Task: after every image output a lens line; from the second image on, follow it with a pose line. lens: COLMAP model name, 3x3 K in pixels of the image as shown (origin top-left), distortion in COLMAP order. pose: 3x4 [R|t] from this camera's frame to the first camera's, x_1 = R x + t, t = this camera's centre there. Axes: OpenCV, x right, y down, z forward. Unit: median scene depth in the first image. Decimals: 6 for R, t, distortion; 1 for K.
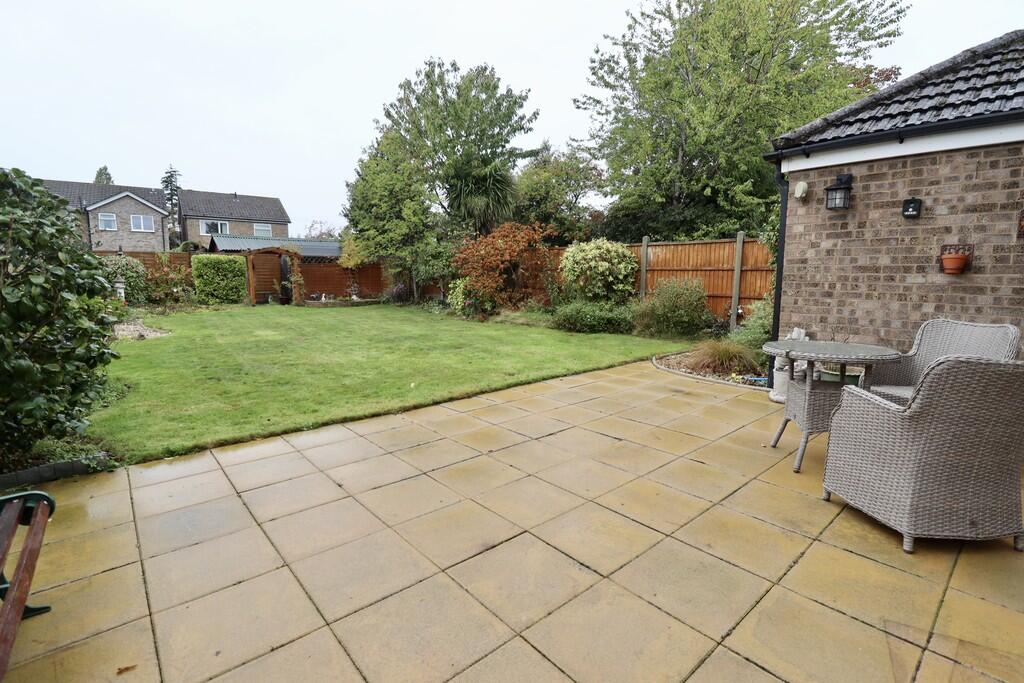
lens RADIAL K [[474.1, 0, 515.4], [0, 474.1, 341.5], [0, 0, 1]] dist [-0.013691, -0.005863]
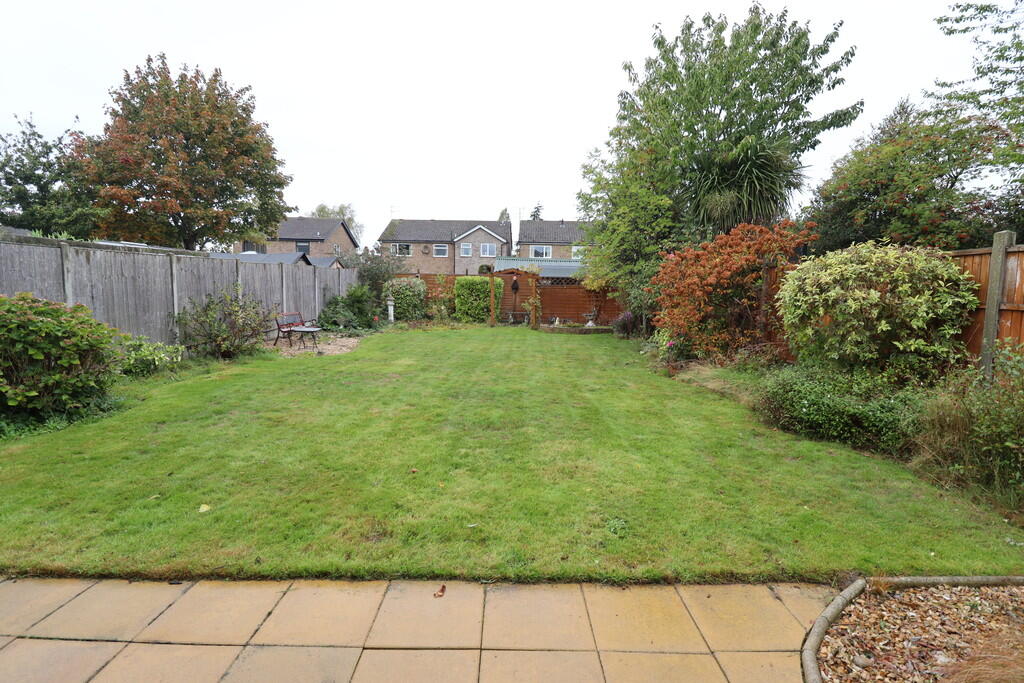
lens RADIAL K [[474.1, 0, 508.9], [0, 474.1, 335.8], [0, 0, 1]] dist [-0.013691, -0.005863]
pose [[0.754620, 0.073945, -0.651982, 0.134904], [-0.107275, 0.994164, -0.011408, -0.047701], [0.647333, 0.078550, 0.758149, 0.252970]]
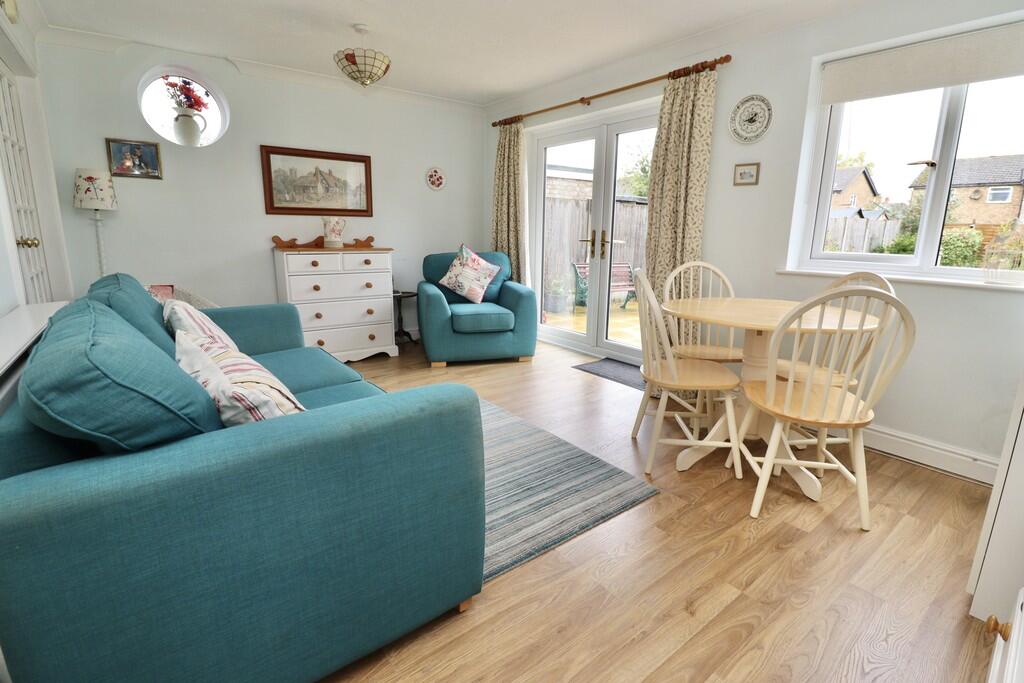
lens RADIAL K [[474.1, 0, 509.4], [0, 474.1, 342.5], [0, 0, 1]] dist [-0.013691, -0.005863]
pose [[-0.061197, 0.215783, -0.974522, 0.377897], [-0.154118, 0.962600, 0.222822, 0.003281], [0.986155, 0.163827, -0.025652, -0.016791]]
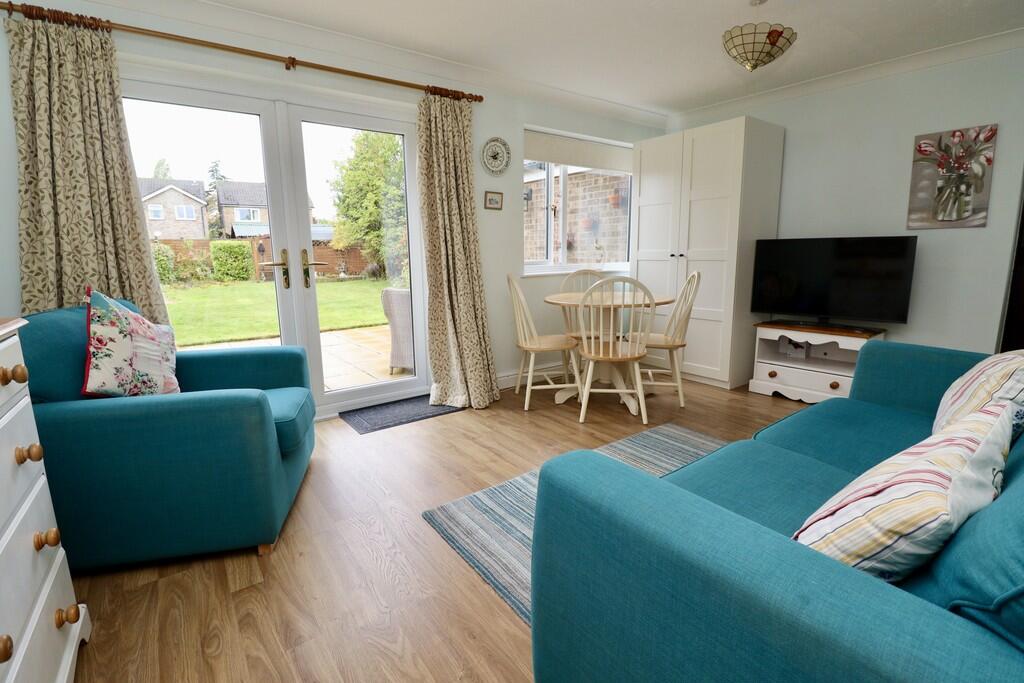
lens RADIAL K [[474.1, 0, 514.5], [0, 474.1, 336.7], [0, 0, 1]] dist [-0.013691, -0.005863]
pose [[0.996225, -0.001295, -0.086801, 0.210362], [0.004519, 0.999307, 0.036951, 0.022614], [0.086693, -0.037204, 0.995540, -0.163705]]
